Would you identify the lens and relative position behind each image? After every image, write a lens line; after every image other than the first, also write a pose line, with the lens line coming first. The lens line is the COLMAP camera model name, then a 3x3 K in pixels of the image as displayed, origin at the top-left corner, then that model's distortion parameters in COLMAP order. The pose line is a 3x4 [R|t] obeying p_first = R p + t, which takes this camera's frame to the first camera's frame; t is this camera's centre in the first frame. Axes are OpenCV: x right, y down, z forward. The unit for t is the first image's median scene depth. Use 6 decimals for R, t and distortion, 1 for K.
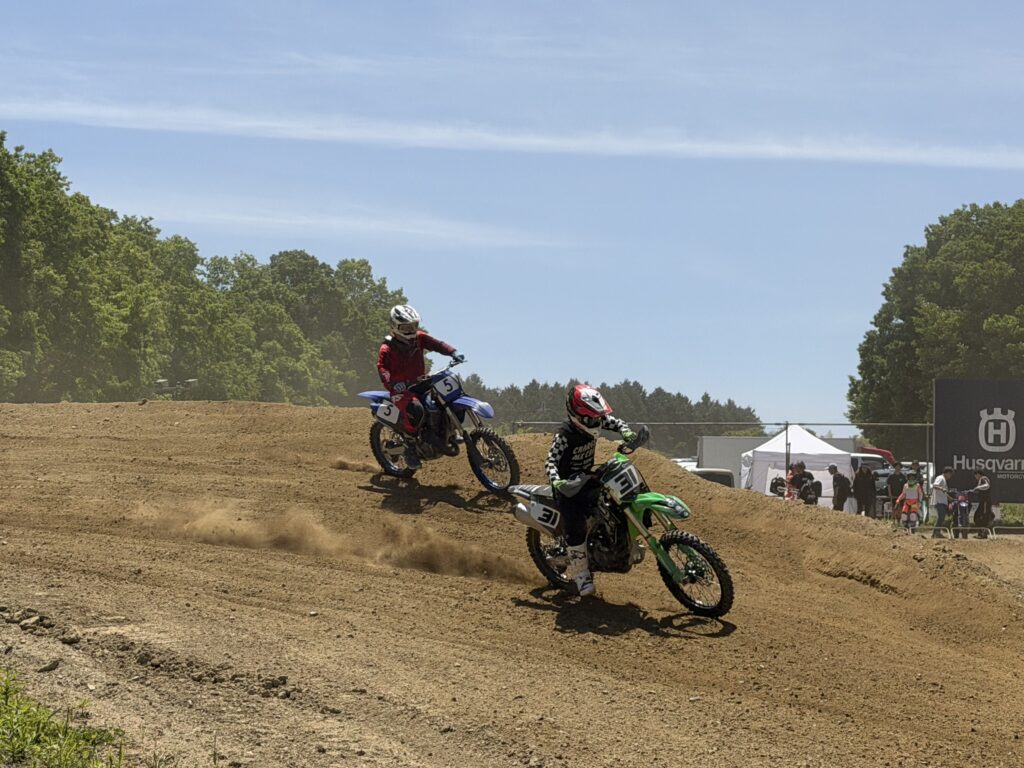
lens RADIAL K [[2390.4, 0, 513.2], [0, 2390.4, 388.7], [0, 0, 1]] dist [0.068101, 0.000000]
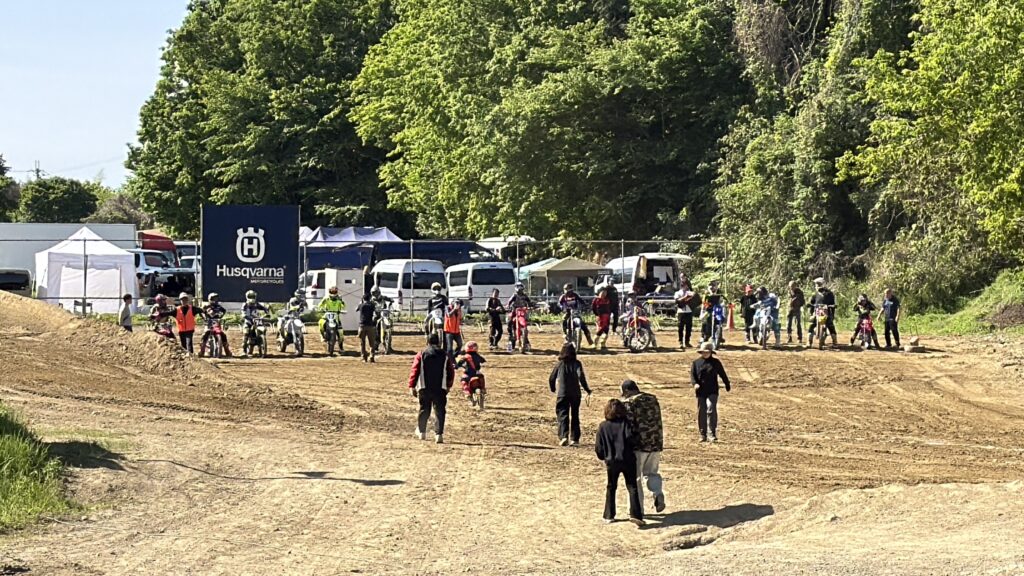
lens RADIAL K [[4096.8, 0, 509.0], [0, 4096.8, 293.1], [0, 0, 1]] dist [0.011115, 0.000000]
pose [[0.972228, -0.004806, 0.233986, -0.132103], [-0.008959, 0.998292, 0.057728, -0.063978], [-0.233864, -0.058221, 0.970525, -0.870449]]
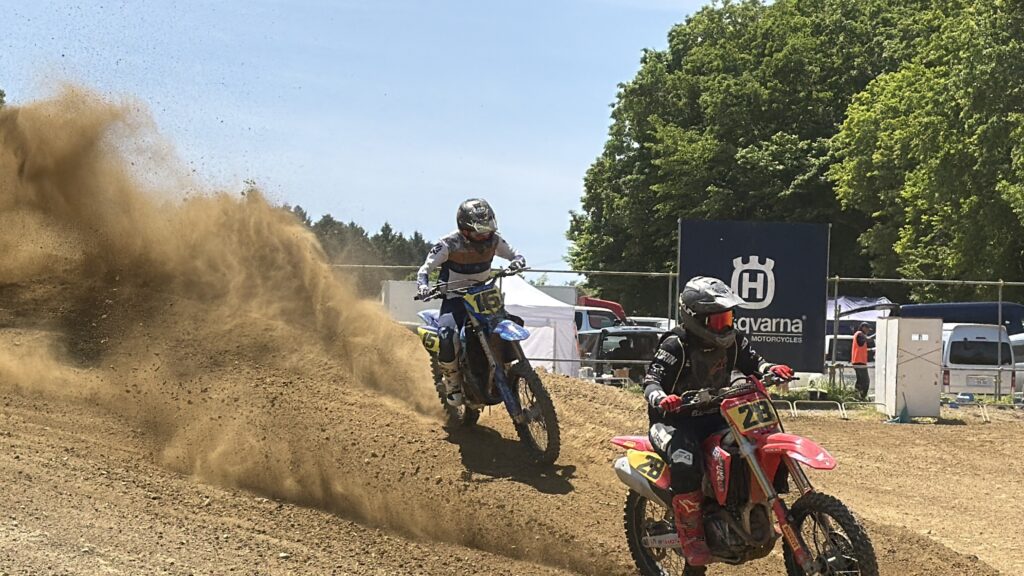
lens RADIAL K [[3051.9, 0, 519.4], [0, 3051.9, 292.5], [0, 0, 1]] dist [0.285054, 0.000000]
pose [[0.991687, 0.024892, 0.126245, -0.009458], [-0.028076, 0.999329, 0.023507, -0.001550], [-0.125575, -0.026856, 0.991721, -0.032319]]
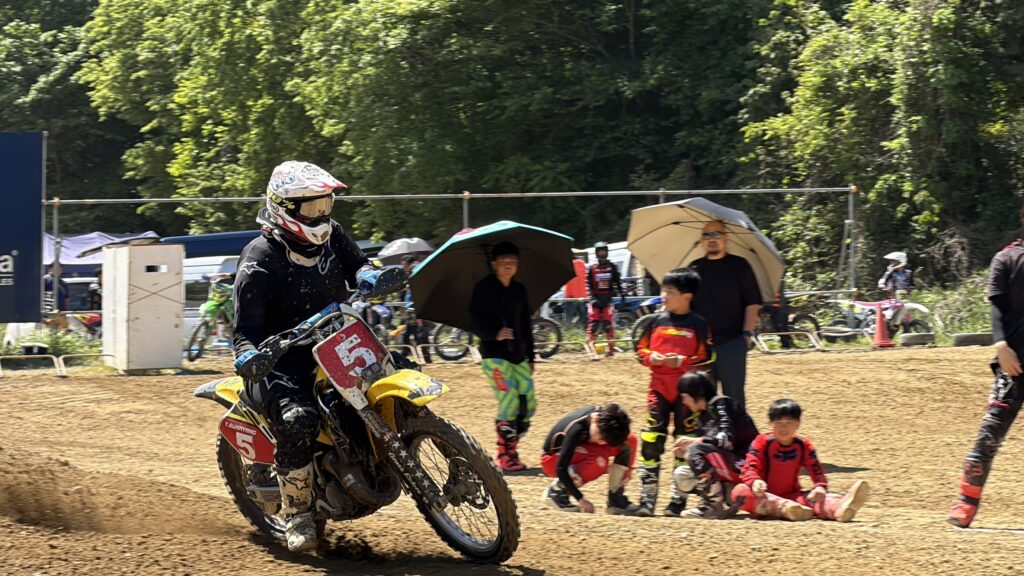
lens RADIAL K [[4171.9, 0, 509.0], [0, 4171.9, 288.7], [0, 0, 1]] dist [0.145602, 0.000000]
pose [[0.950500, -0.022092, 0.309939, -0.002562], [0.012616, 0.999391, 0.032544, 0.002663], [-0.310469, -0.027023, 0.950199, -0.089018]]
